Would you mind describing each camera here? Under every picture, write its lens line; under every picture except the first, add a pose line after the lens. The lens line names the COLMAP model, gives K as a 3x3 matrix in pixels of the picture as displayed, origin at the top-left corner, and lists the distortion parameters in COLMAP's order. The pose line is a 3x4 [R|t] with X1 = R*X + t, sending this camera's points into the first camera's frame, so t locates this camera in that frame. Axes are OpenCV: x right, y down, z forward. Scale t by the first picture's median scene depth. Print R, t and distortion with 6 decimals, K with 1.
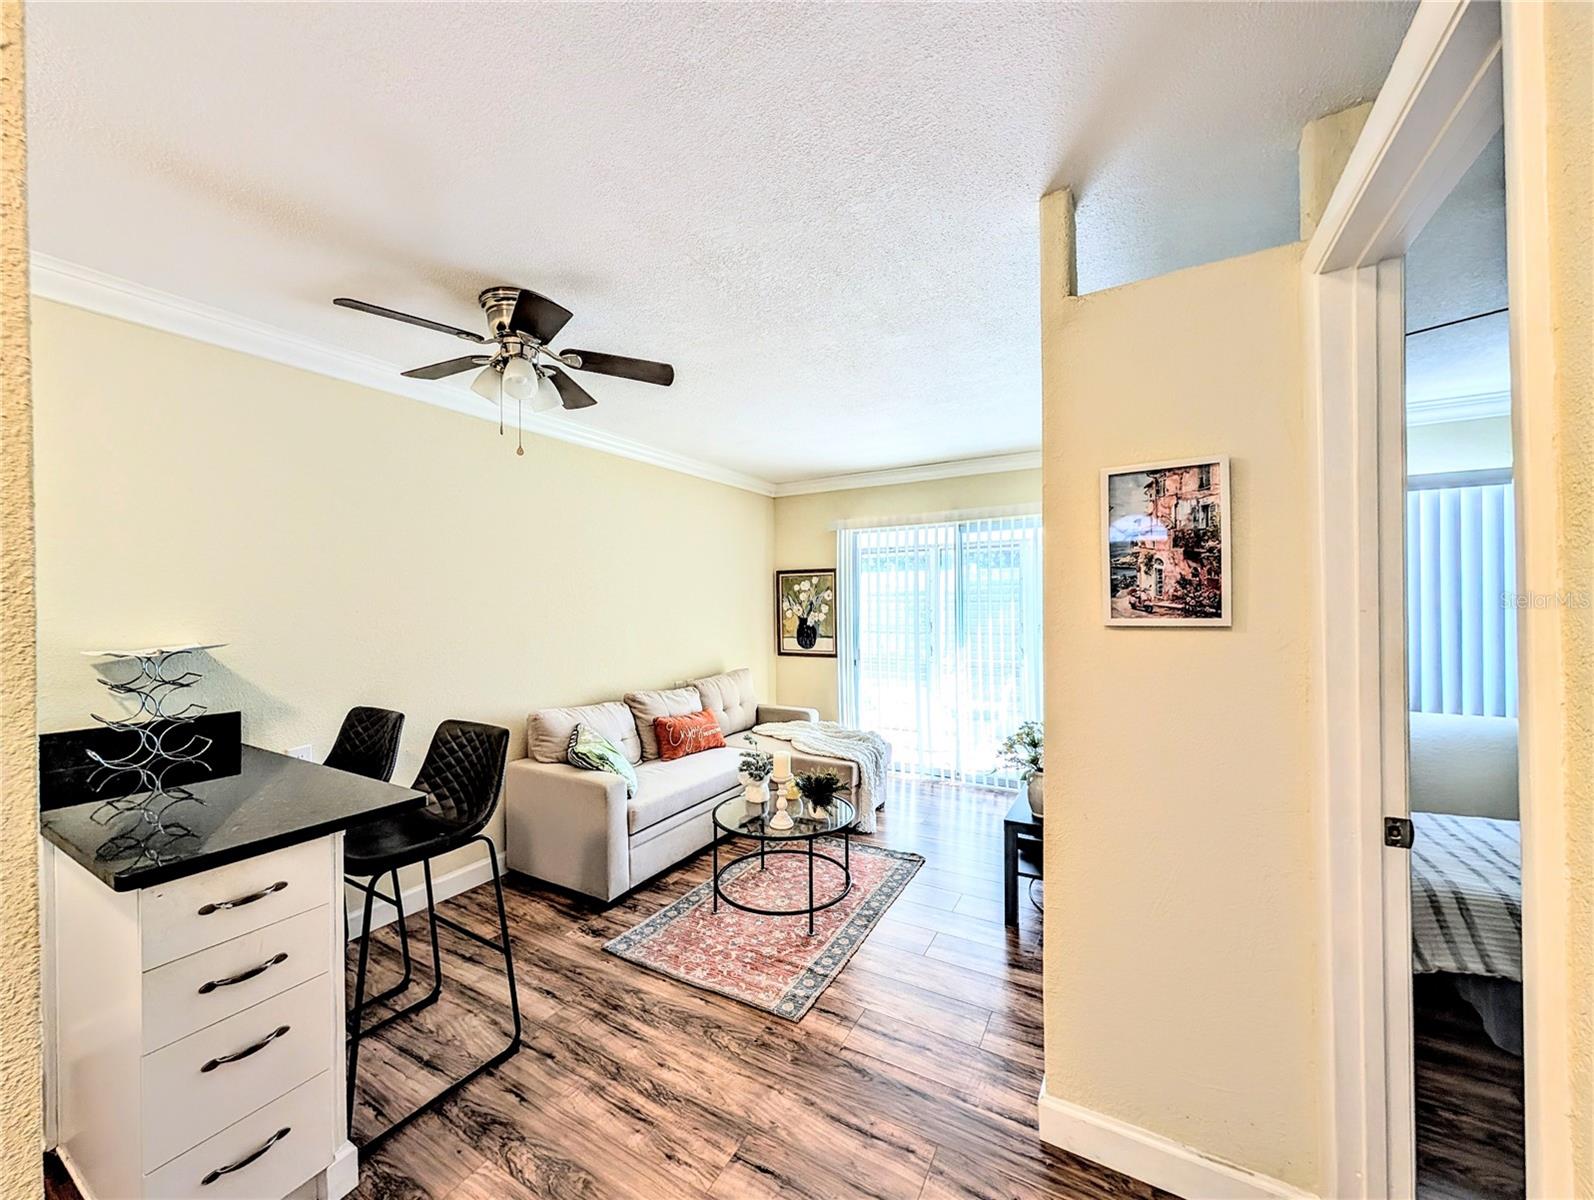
lens RADIAL K [[586.1, 0, 797.0], [0, 586.1, 600.0], [0, 0, 1]] dist [0.002209, 0.000403]
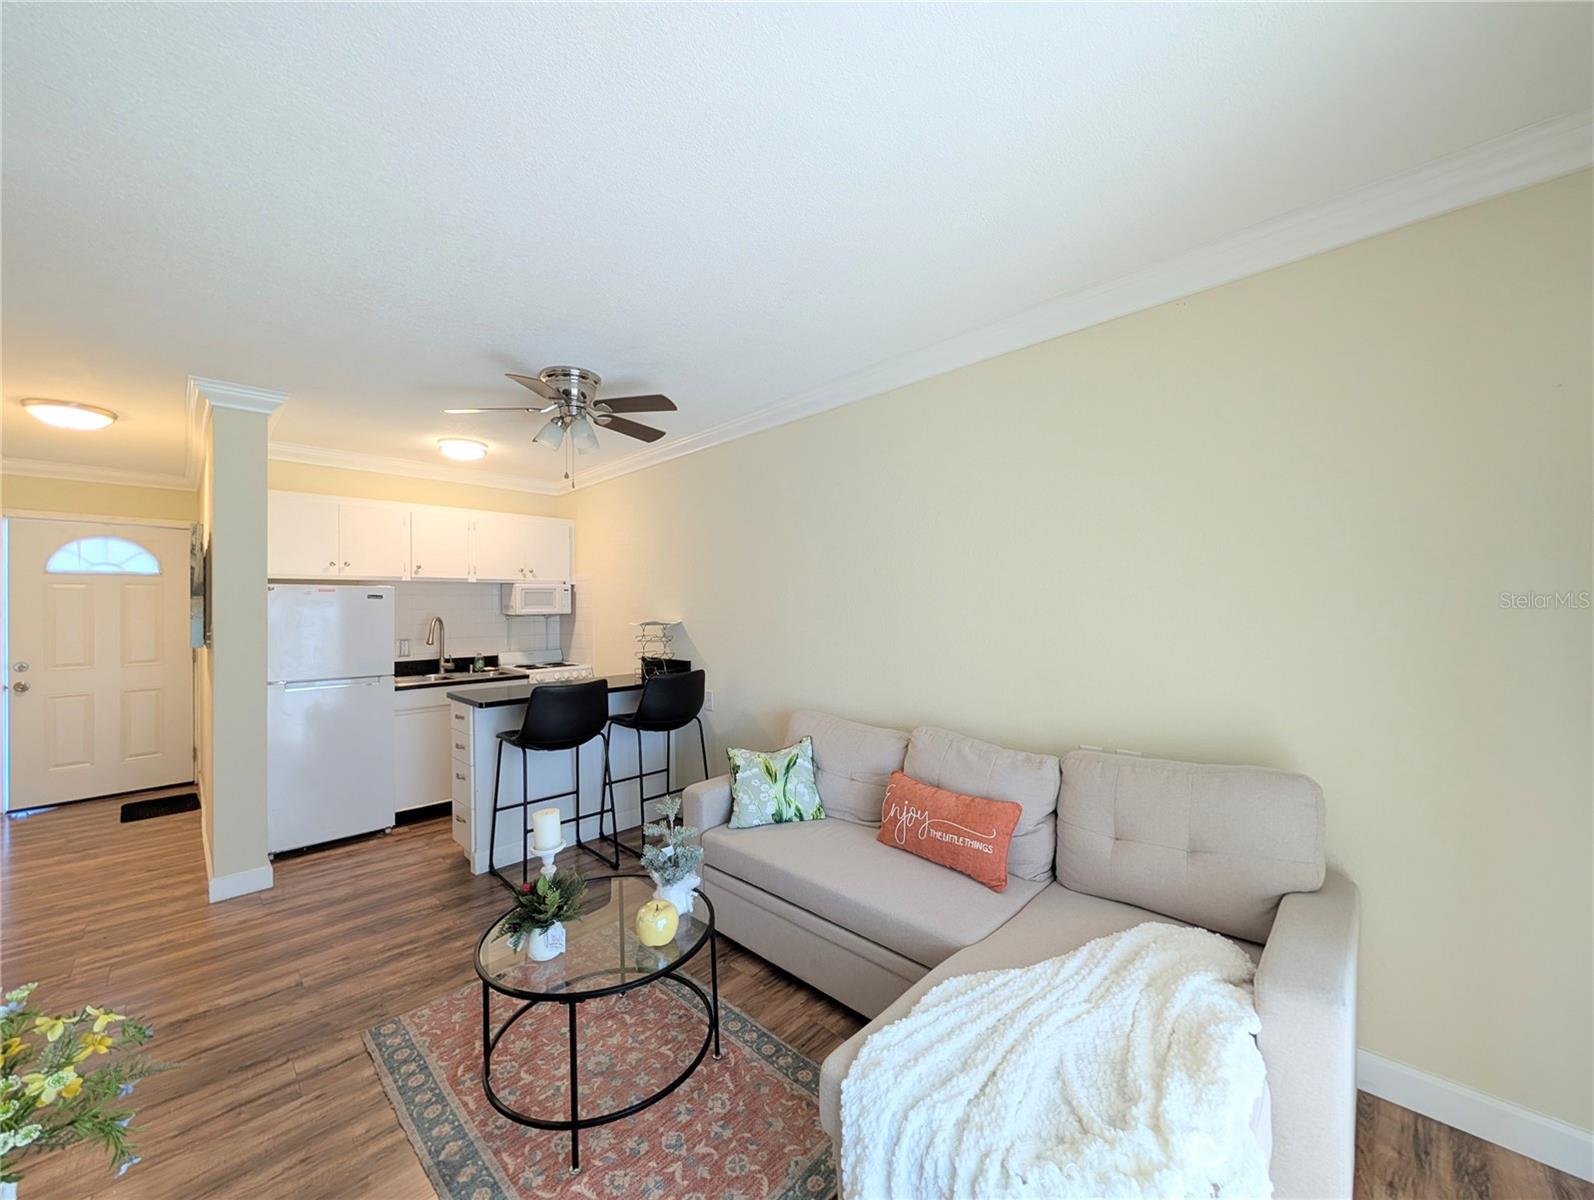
lens RADIAL K [[602.2, 0, 797.0], [0, 602.2, 600.0], [0, 0, 1]] dist [0.000724, 0.000141]
pose [[-0.241168, -0.004034, -0.970475, 0.652925], [0.014244, 0.999869, -0.007696, 0.024358], [0.970379, -0.015679, -0.241079, 1.607005]]
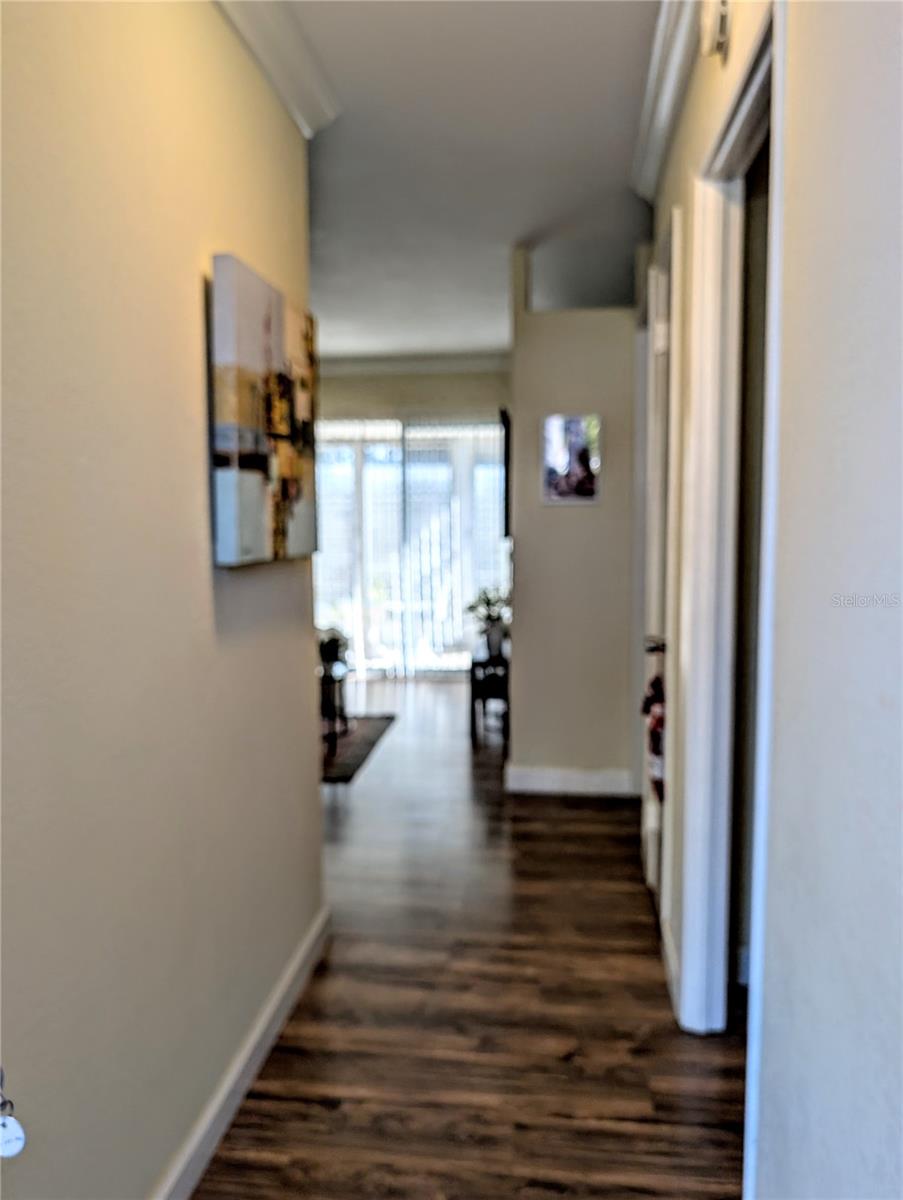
lens RADIAL K [[921.2, 0, 451.5], [0, 921.2, 600.0], [0, 0, 1]] dist [-0.000676, -0.000122]
pose [[0.918550, -0.036307, 0.393634, -0.539471], [-0.001095, 0.995536, 0.094380, 0.051814], [-0.395303, -0.087124, 0.914410, -0.938573]]
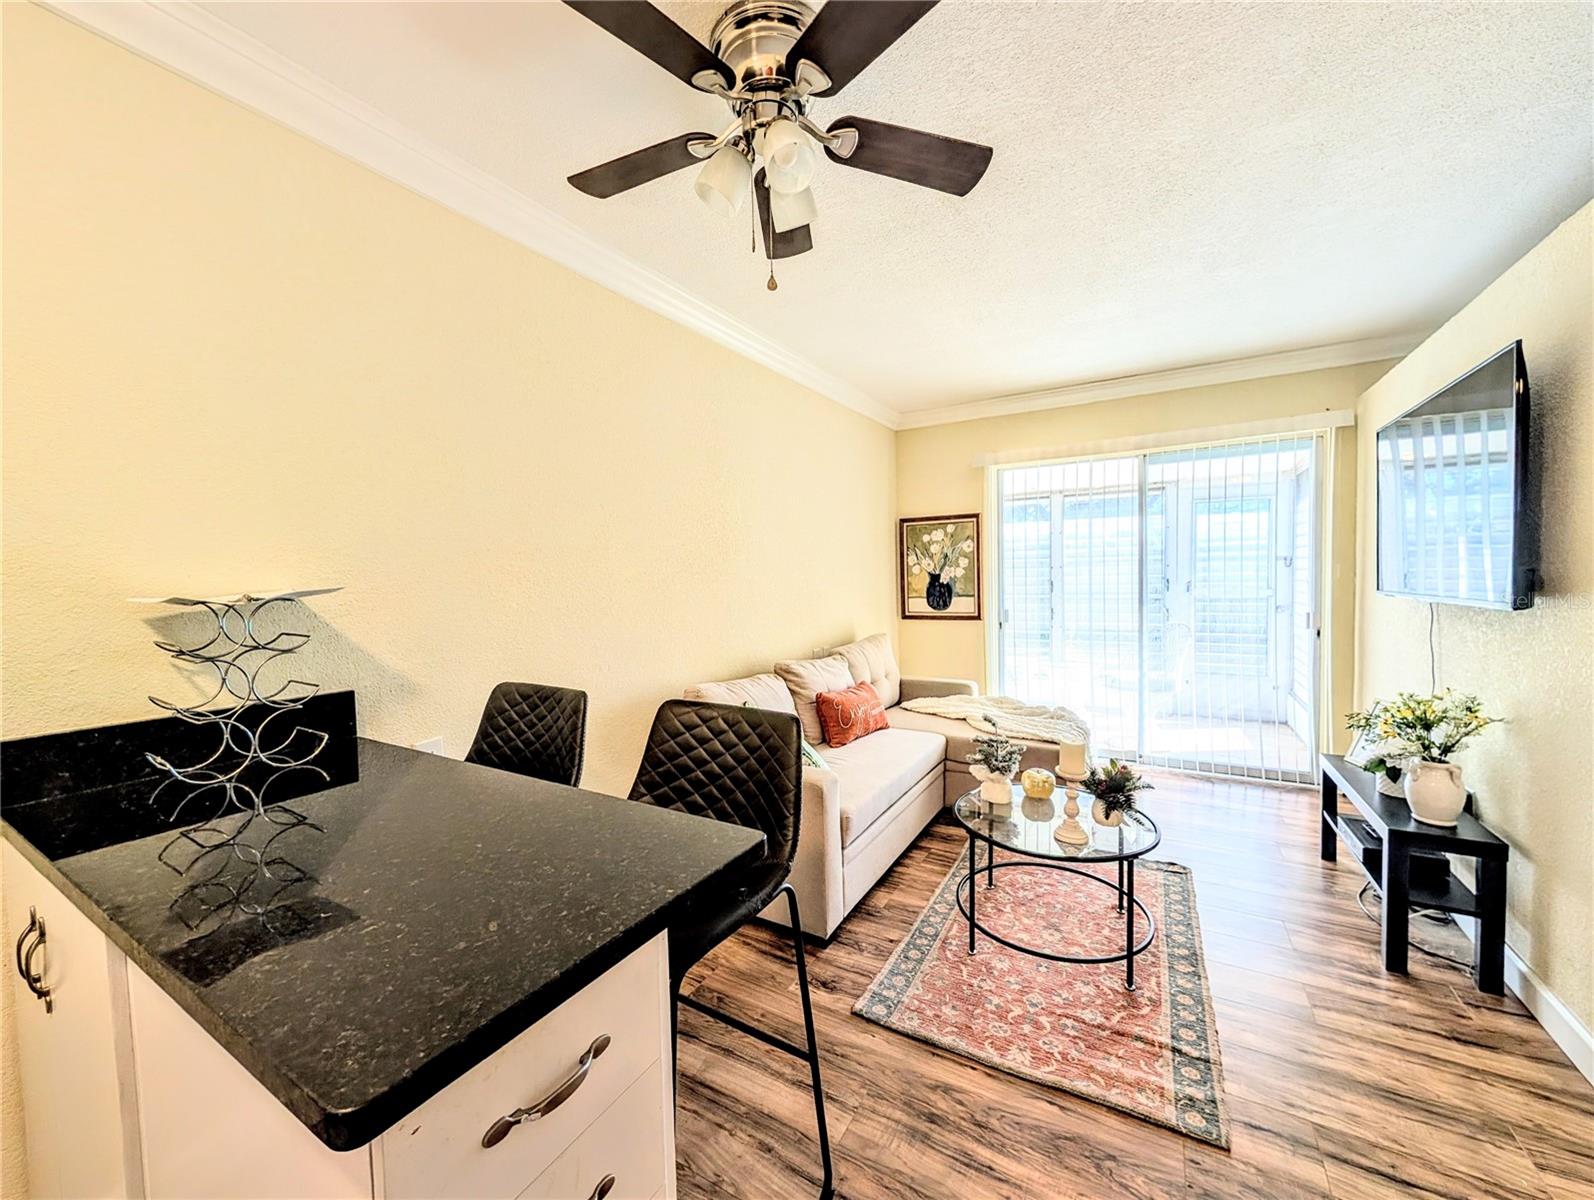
lens RADIAL K [[602.2, 0, 797.0], [0, 602.2, 600.0], [0, 0, 1]] dist [0.000724, 0.000141]
pose [[0.999839, -0.012895, -0.012483, -0.389414], [0.013467, 0.998811, 0.046848, 0.054527], [0.011864, -0.047008, 0.998824, 0.288976]]
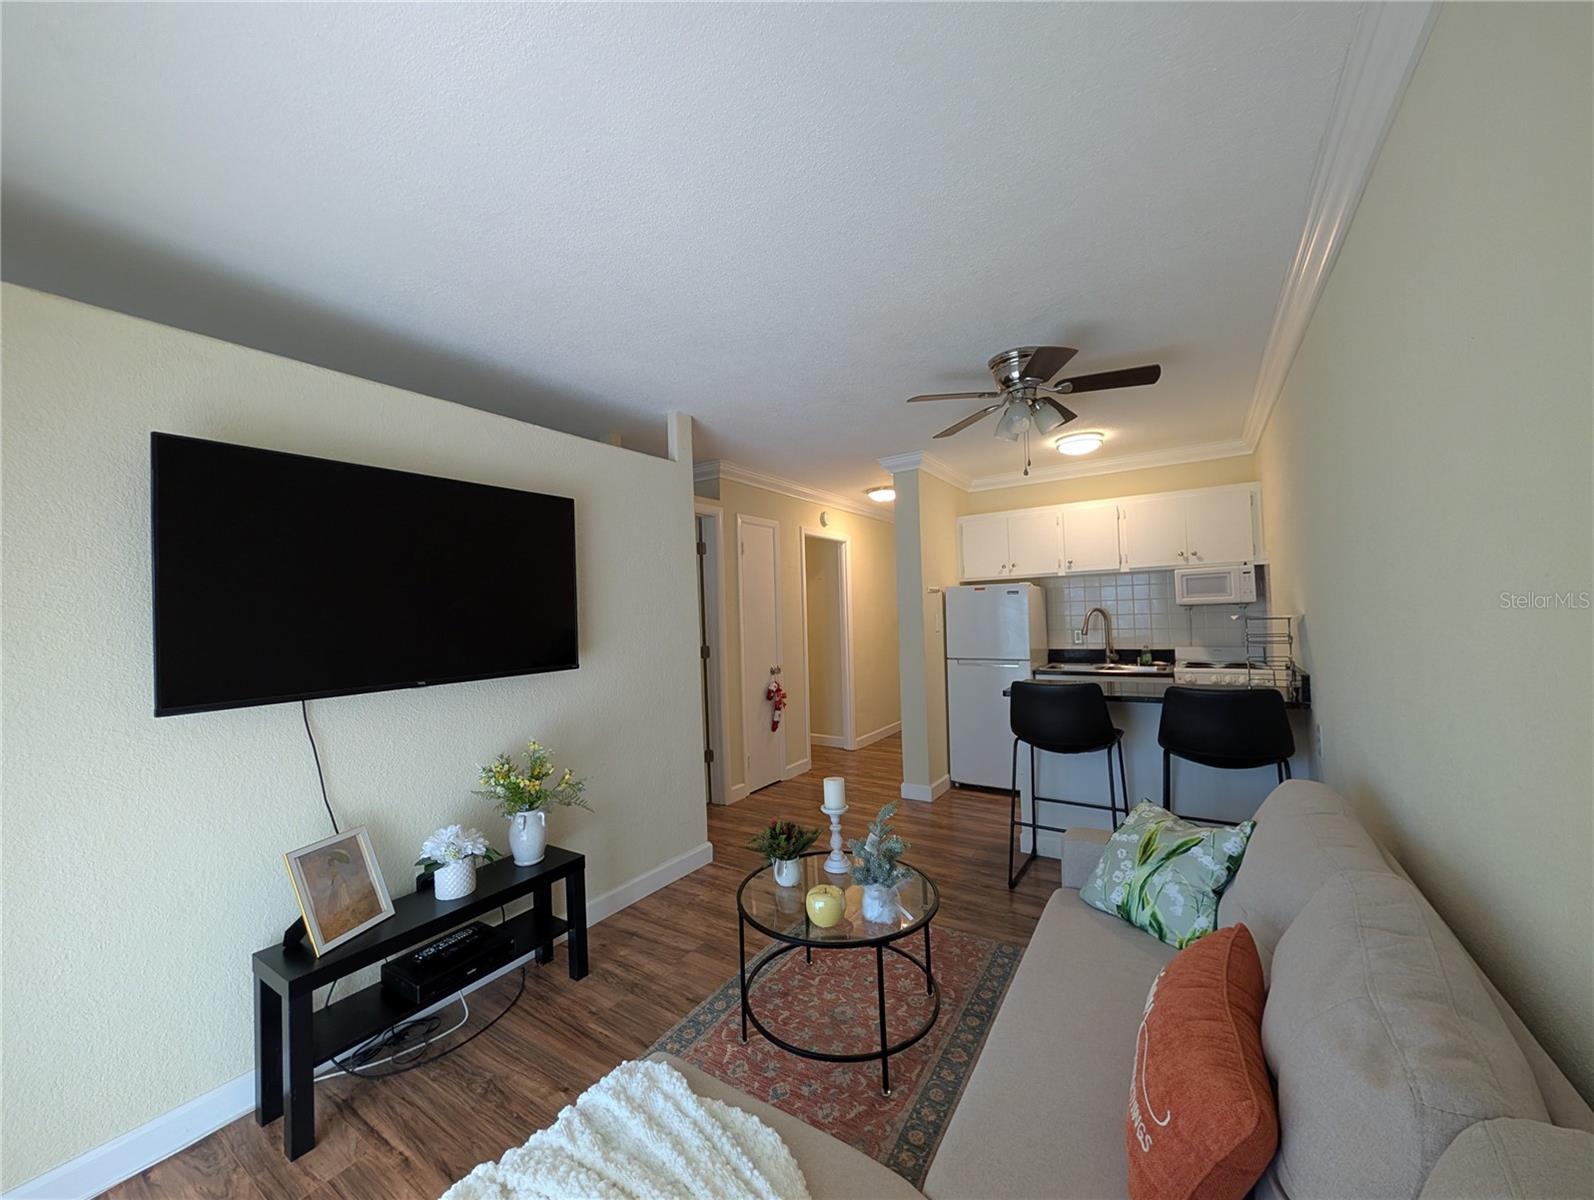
lens RADIAL K [[603.3, 0, 797.0], [0, 603.3, 600.0], [0, 0, 1]] dist [-0.006869, -0.000055]
pose [[-0.997837, 0.039447, 0.052576, -0.029709], [0.038140, 0.998944, -0.025631, 0.033216], [-0.053532, -0.023570, -0.998288, 2.042033]]
